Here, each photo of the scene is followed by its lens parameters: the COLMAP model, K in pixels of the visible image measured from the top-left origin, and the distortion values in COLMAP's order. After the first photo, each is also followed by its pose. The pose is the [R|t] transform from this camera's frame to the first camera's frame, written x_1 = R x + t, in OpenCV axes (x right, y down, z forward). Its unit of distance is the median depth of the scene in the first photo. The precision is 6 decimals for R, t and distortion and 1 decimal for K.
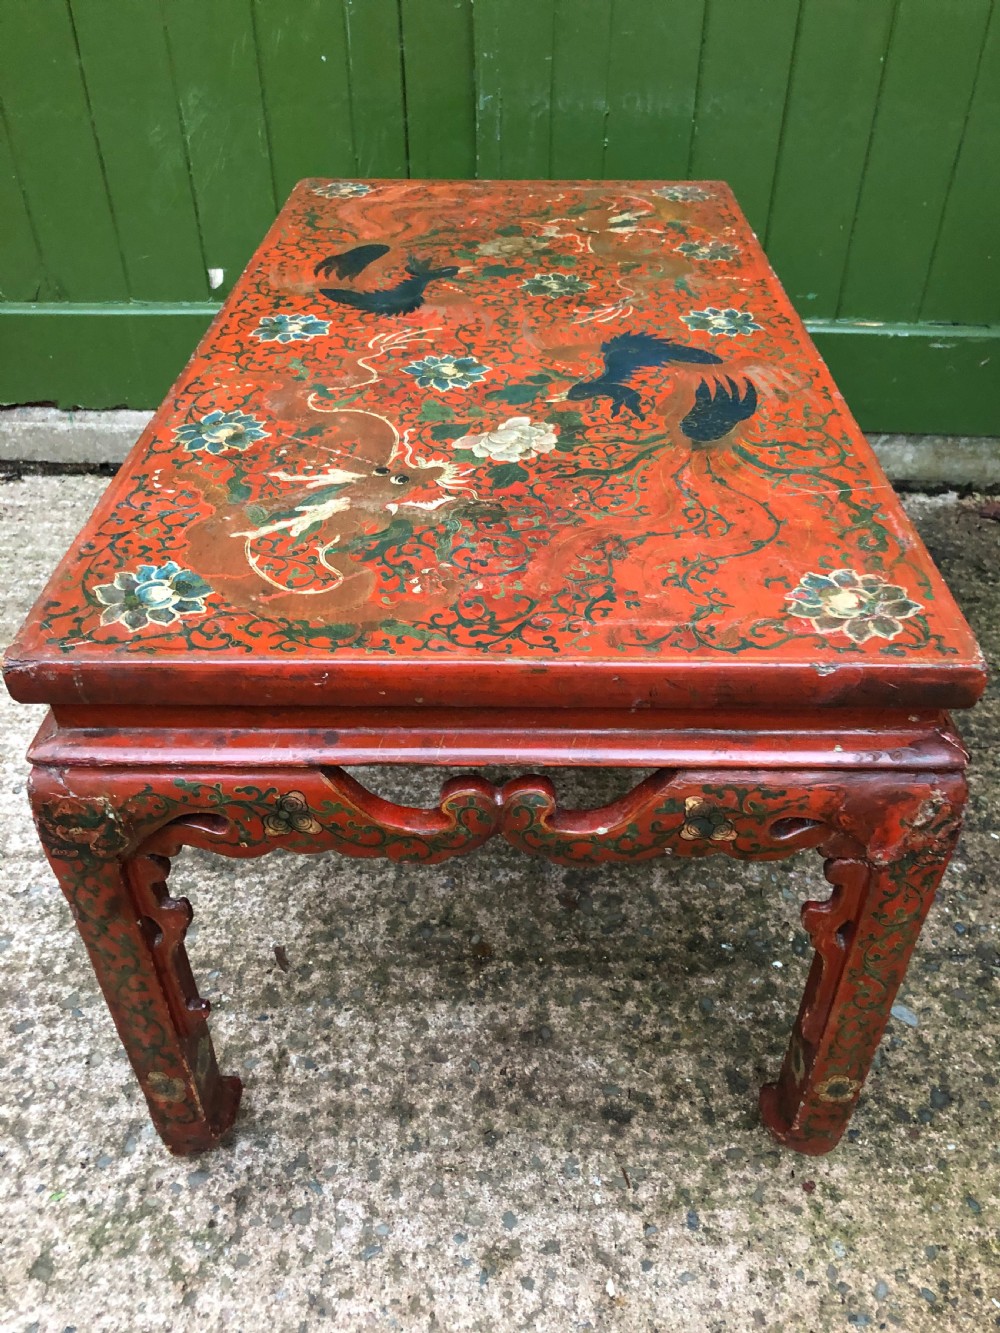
lens RADIAL K [[1089.2, 0, 496.6], [0, 1089.2, 660.9], [0, 0, 1]] dist [0.006665, 0.011472]
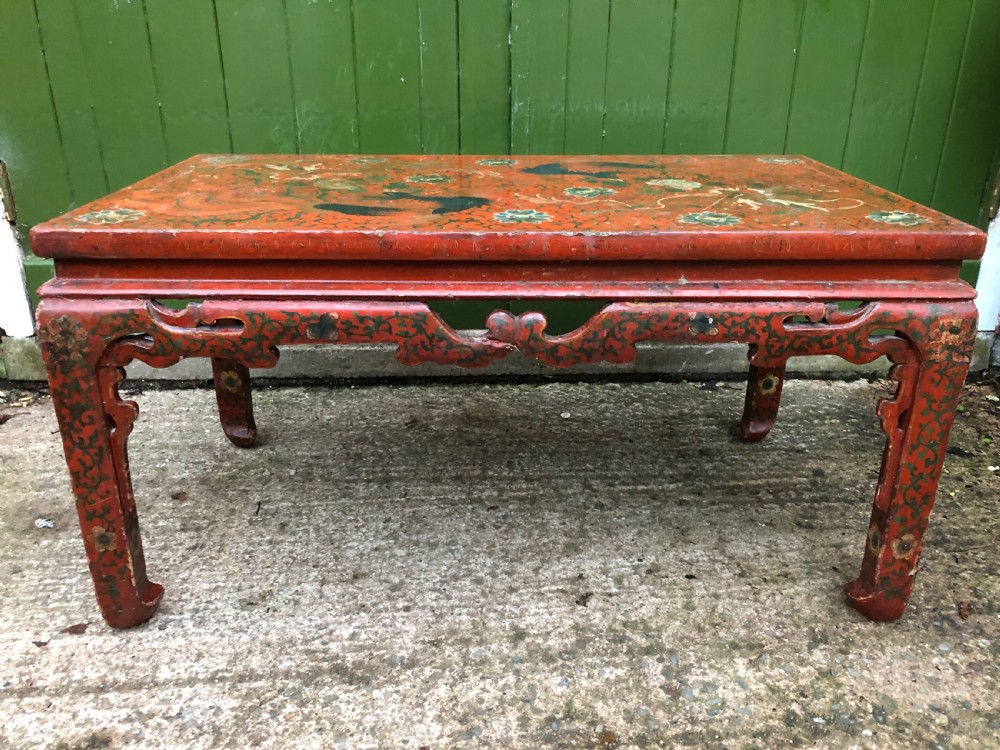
lens RADIAL K [[817.1, 0, 505.7], [0, 817.1, 365.0], [0, 0, 1]] dist [0.006665, 0.011472]
pose [[0.995642, -0.028441, 0.088809, -0.173841], [0.050508, 0.965039, -0.257193, 0.104097], [-0.078390, 0.260558, 0.962271, 0.101689]]
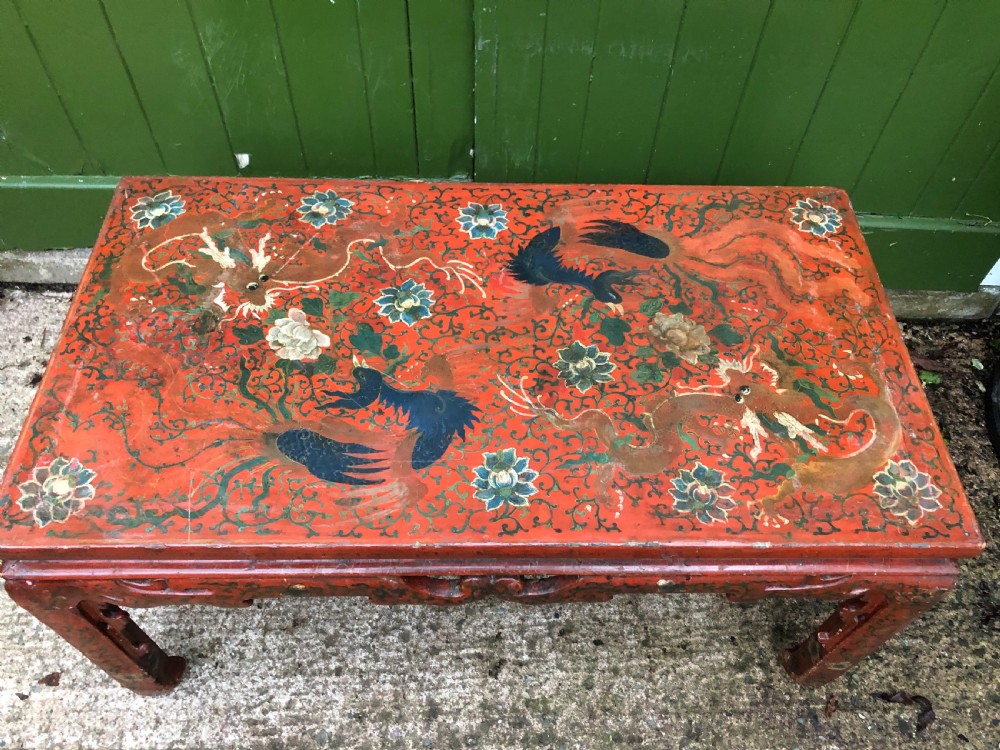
lens RADIAL K [[817.1, 0, 505.9], [0, 817.1, 362.0], [0, 0, 1]] dist [0.006665, 0.011472]
pose [[0.998785, -0.003842, 0.049130, -0.039390], [-0.009821, 0.961438, 0.274847, -0.580102], [-0.048292, -0.274996, 0.960232, 0.167754]]
